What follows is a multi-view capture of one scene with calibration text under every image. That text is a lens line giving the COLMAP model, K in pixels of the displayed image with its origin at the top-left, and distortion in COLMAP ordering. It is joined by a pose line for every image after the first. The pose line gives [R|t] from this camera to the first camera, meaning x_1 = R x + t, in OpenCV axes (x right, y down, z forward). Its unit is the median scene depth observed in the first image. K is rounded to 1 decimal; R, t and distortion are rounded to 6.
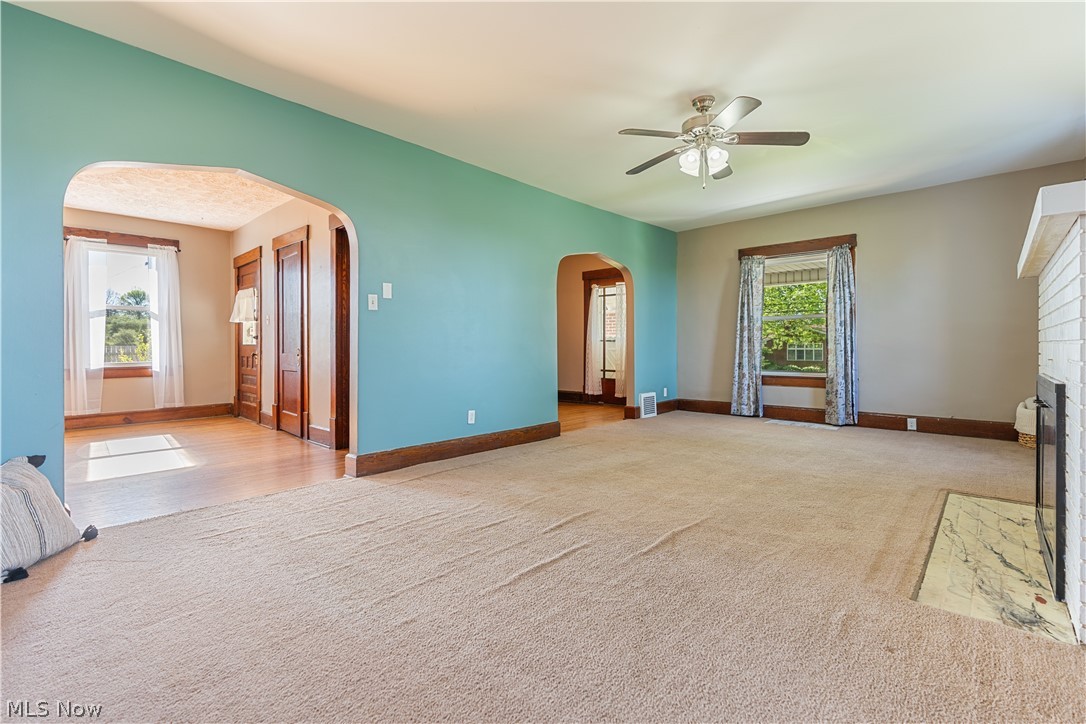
lens RADIAL K [[494.4, 0, 539.6], [0, 494.4, 355.4], [0, 0, 1]] dist [-0.003505, 0.000664]
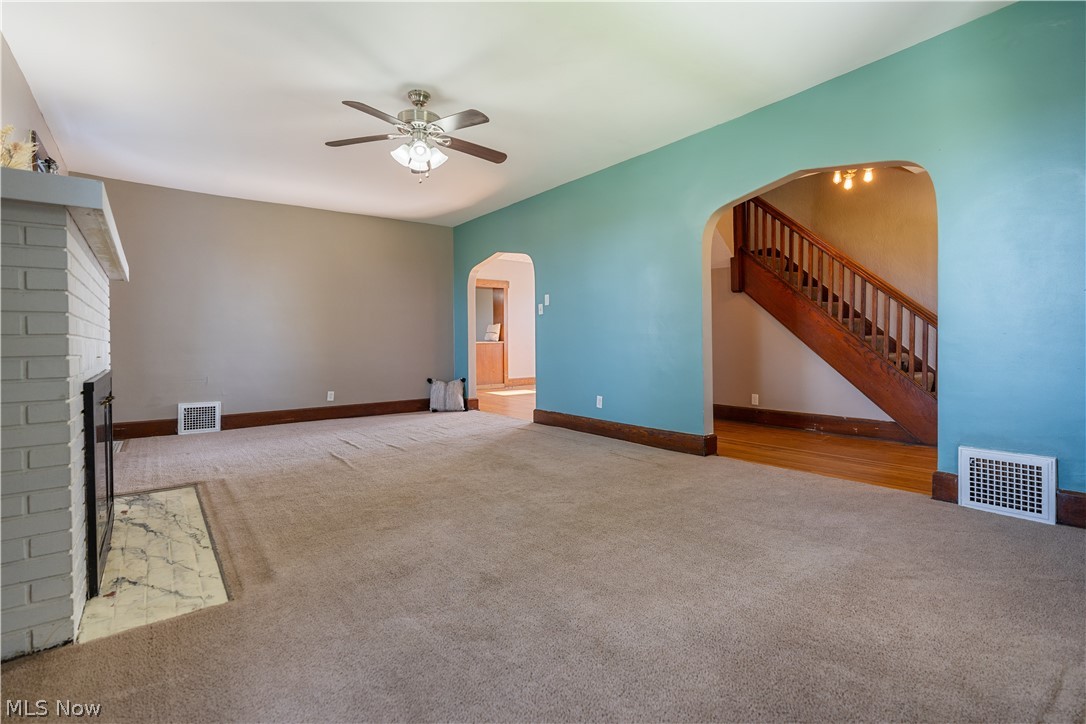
lens RADIAL K [[494.4, 0, 545.3], [0, 494.4, 349.9], [0, 0, 1]] dist [-0.003505, 0.000664]
pose [[-0.152190, 0.023238, -0.988078, 1.602194], [-0.002505, 0.999711, 0.023897, -0.028488], [0.988348, 0.006112, -0.152088, 1.740896]]
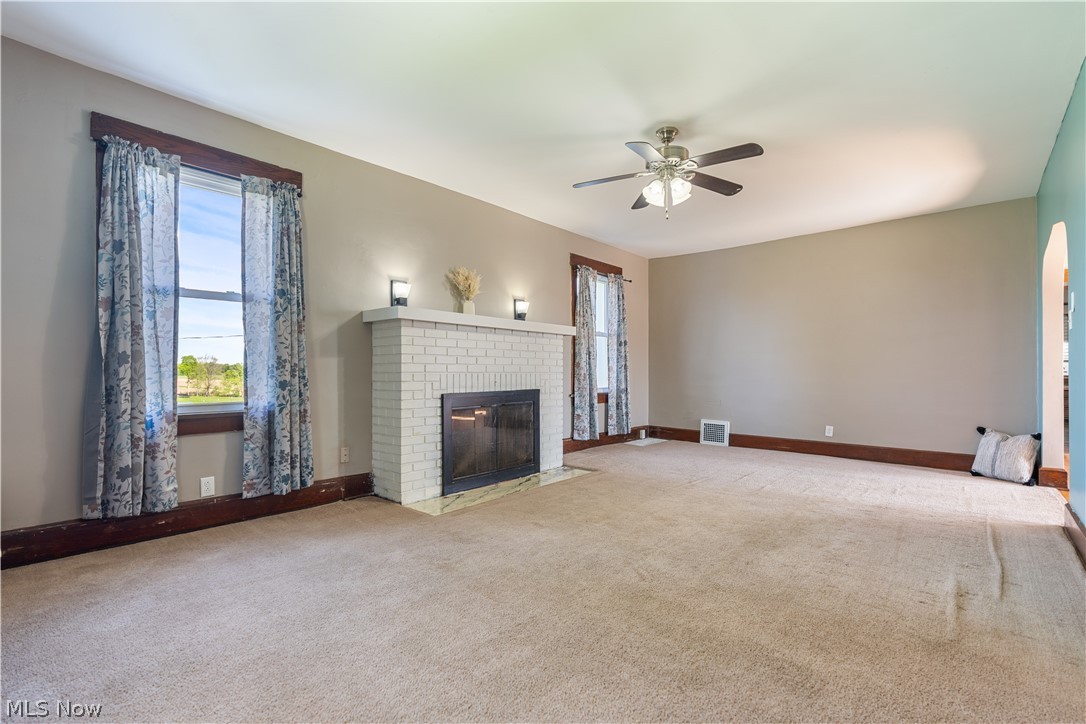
lens RADIAL K [[494.4, 0, 550.9], [0, 494.4, 370.7], [0, 0, 1]] dist [-0.003505, 0.000664]
pose [[-0.998811, 0.004345, -0.048548, 0.756183], [0.003505, 0.999843, 0.017389, -0.057786], [0.048616, 0.017198, -0.998669, 2.490473]]
